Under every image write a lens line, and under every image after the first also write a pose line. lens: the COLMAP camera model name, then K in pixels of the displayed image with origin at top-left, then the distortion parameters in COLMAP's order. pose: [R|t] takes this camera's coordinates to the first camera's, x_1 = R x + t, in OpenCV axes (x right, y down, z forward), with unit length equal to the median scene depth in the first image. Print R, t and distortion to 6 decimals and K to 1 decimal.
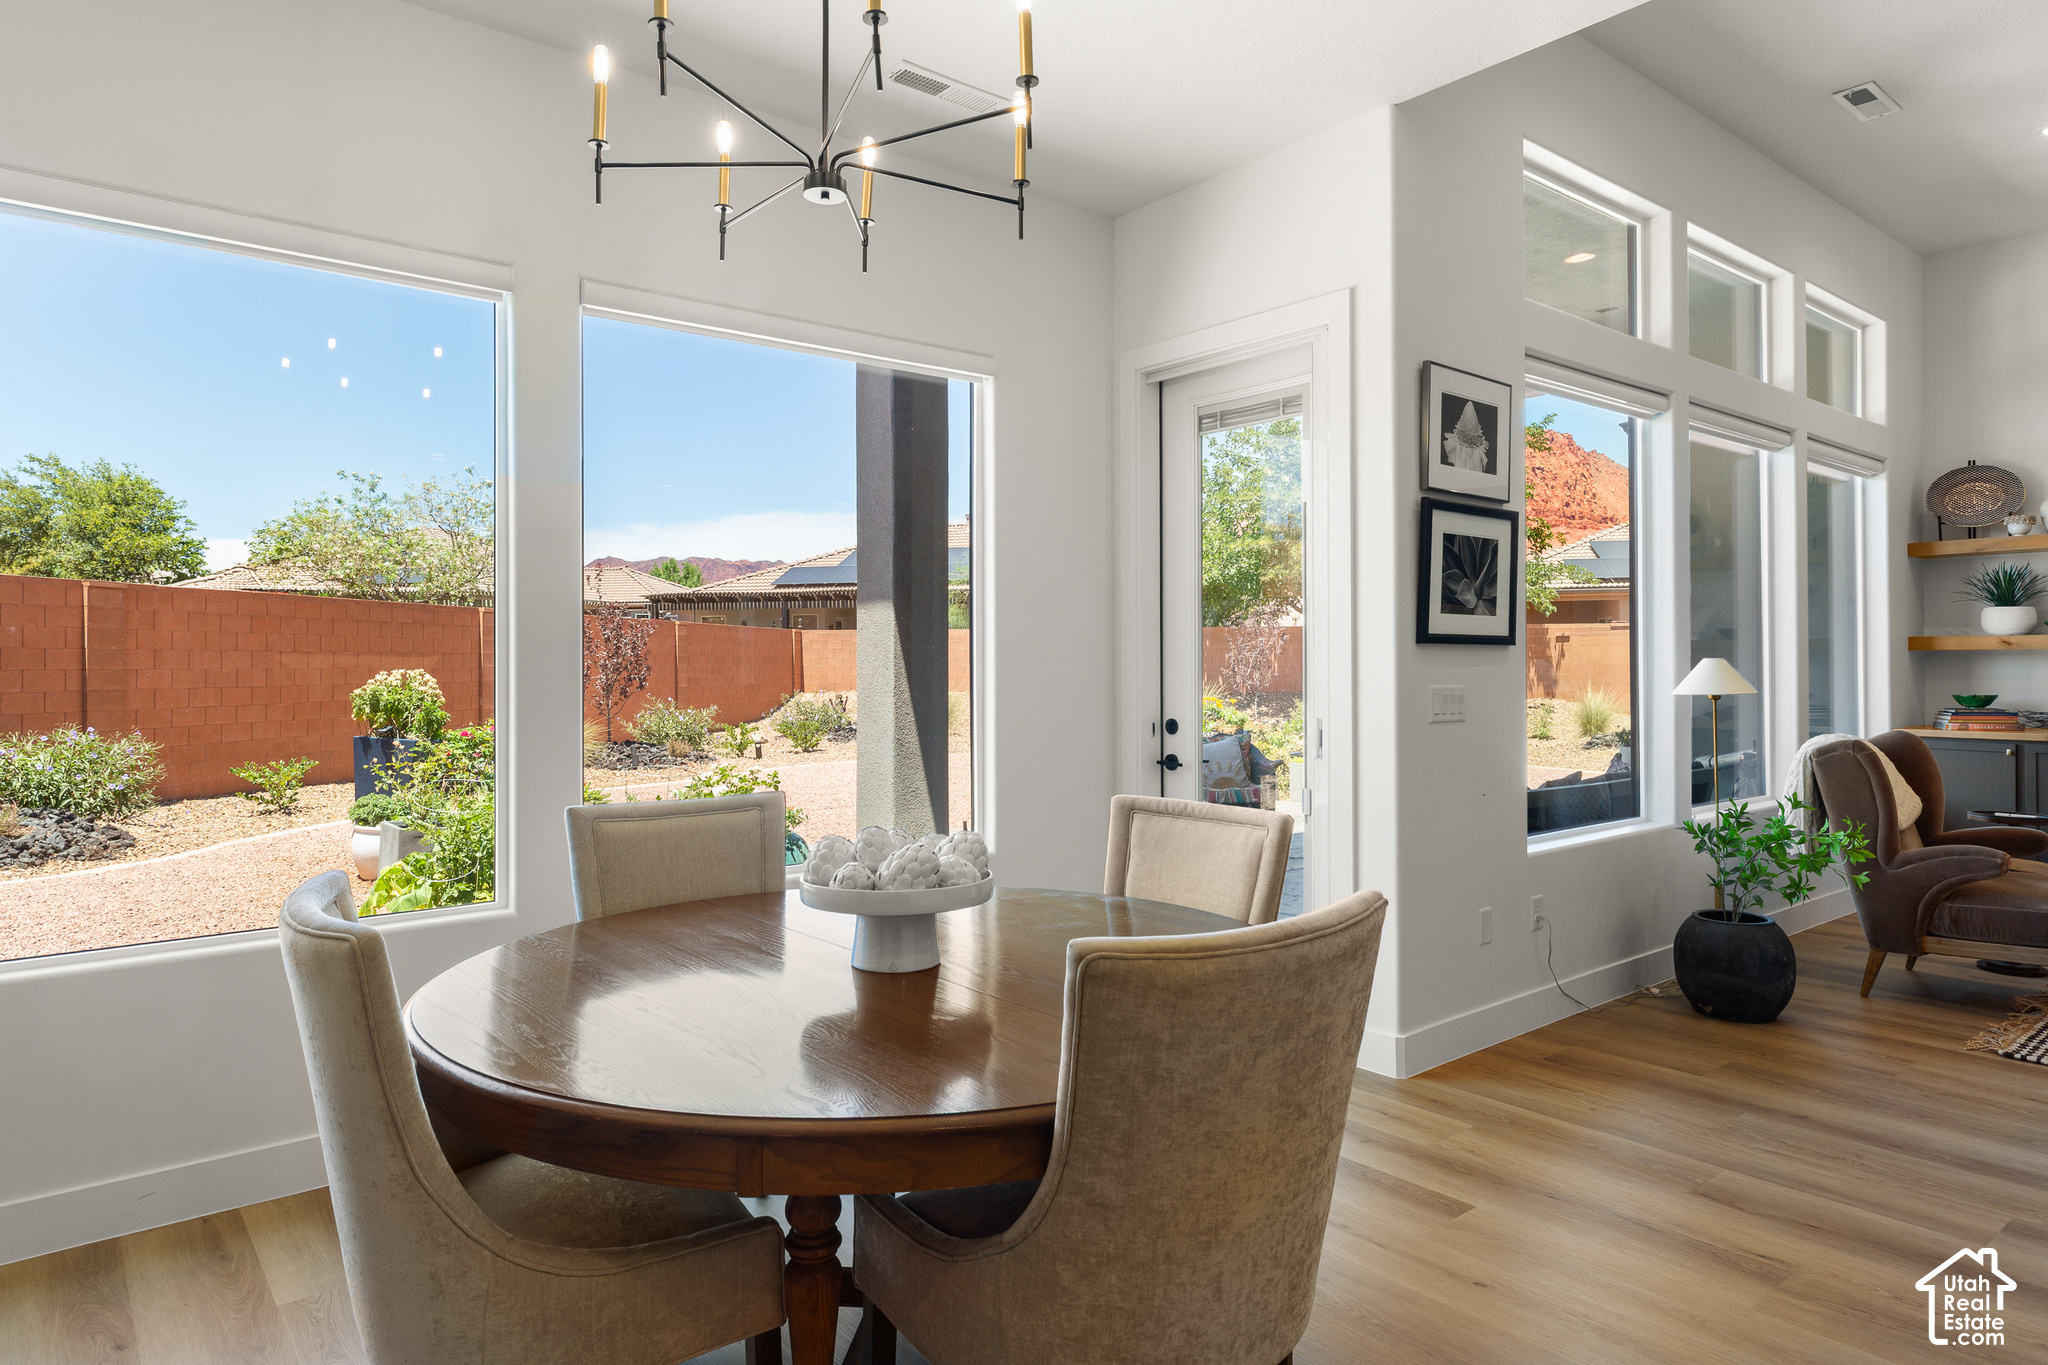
lens RADIAL K [[1212.9, 0, 1022.2], [0, 1212.9, 669.6], [0, 0, 1]] dist [0.001151, 0.000163]
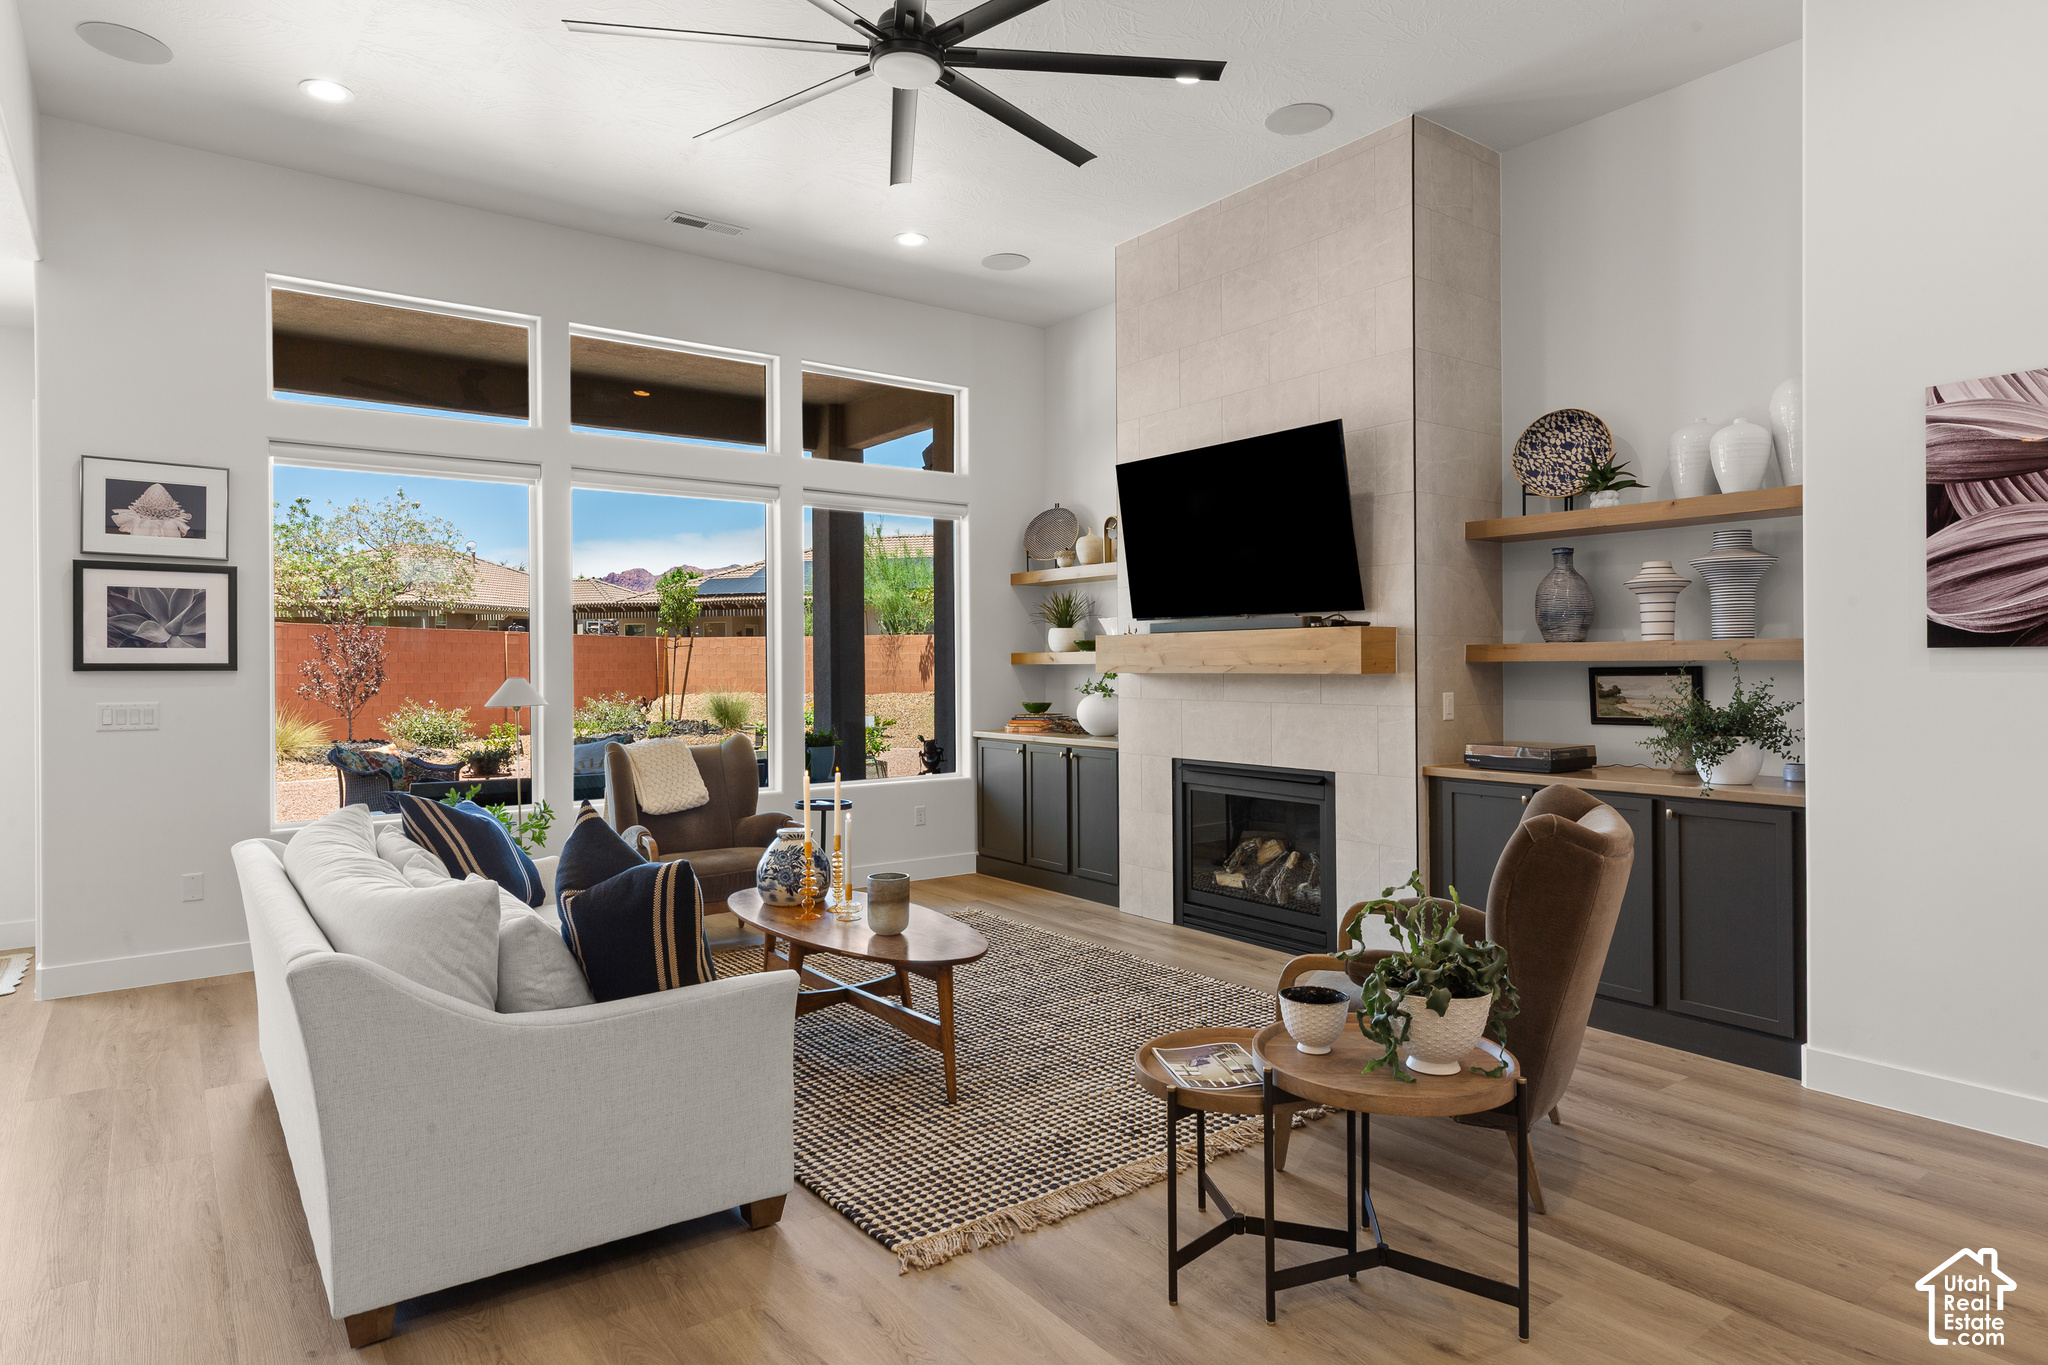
lens RADIAL K [[1152.8, 0, 1020.5], [0, 1152.8, 669.3], [0, 0, 1]] dist [0.007672, 0.002144]
pose [[0.999001, -0.003454, -0.044561, 1.319578], [0.003439, 0.999994, -0.000413, -0.018112], [0.044562, 0.000259, 0.999007, -0.194994]]
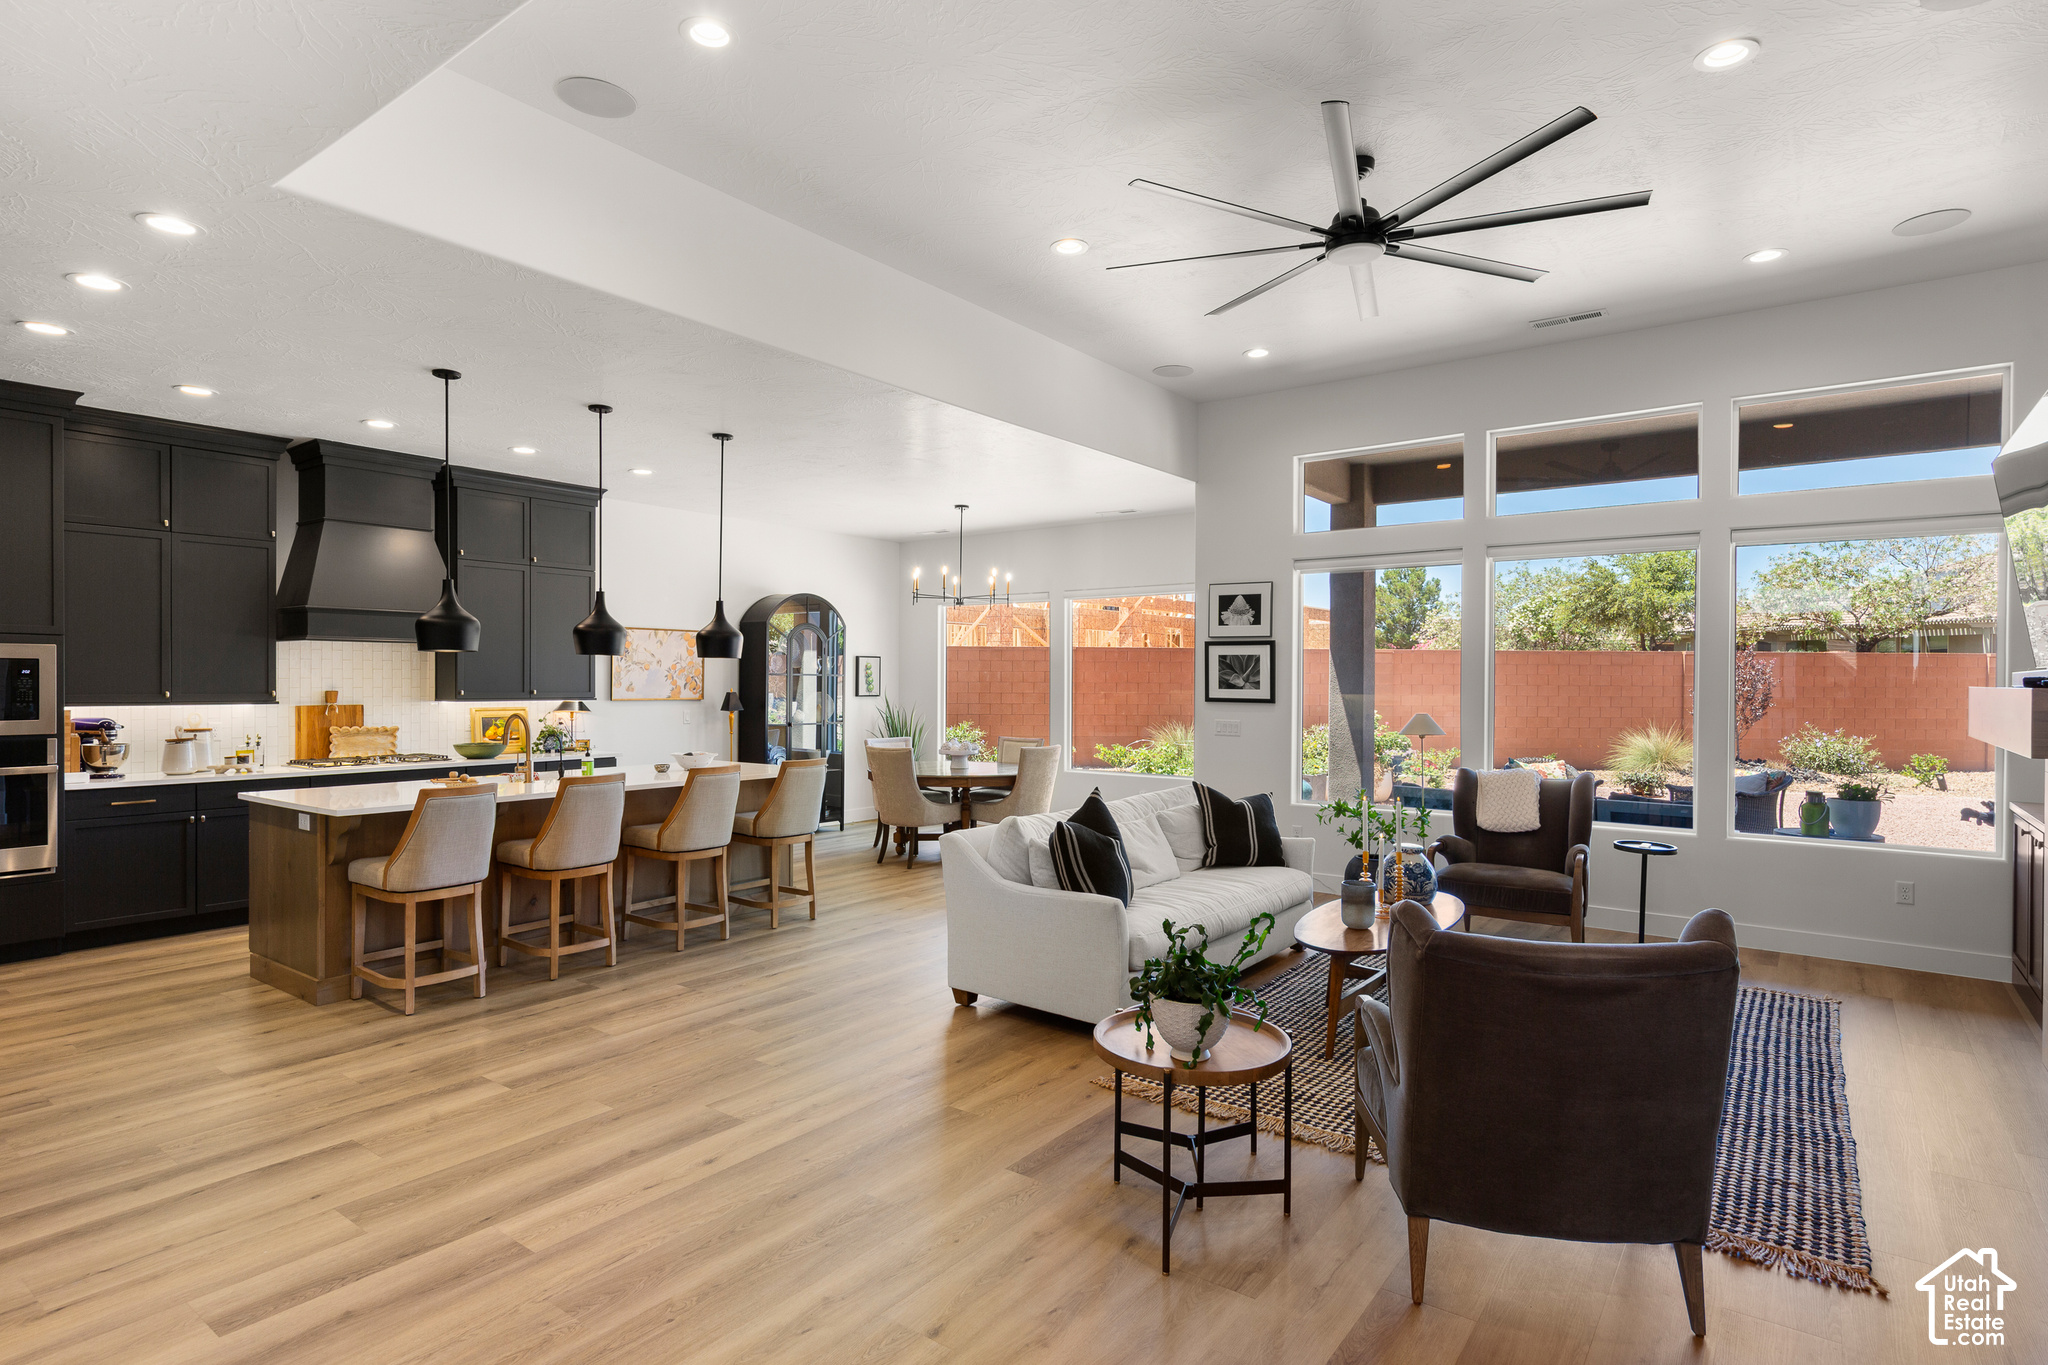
lens RADIAL K [[1064.6, 0, 1021.0], [0, 1064.6, 674.7], [0, 0, 1]] dist [0.002691, 0.000133]
pose [[0.242051, 0.000326, -0.970263, 2.152326], [-0.011460, 0.999931, -0.002523, -0.061623], [0.970196, 0.011730, 0.242038, 0.121423]]
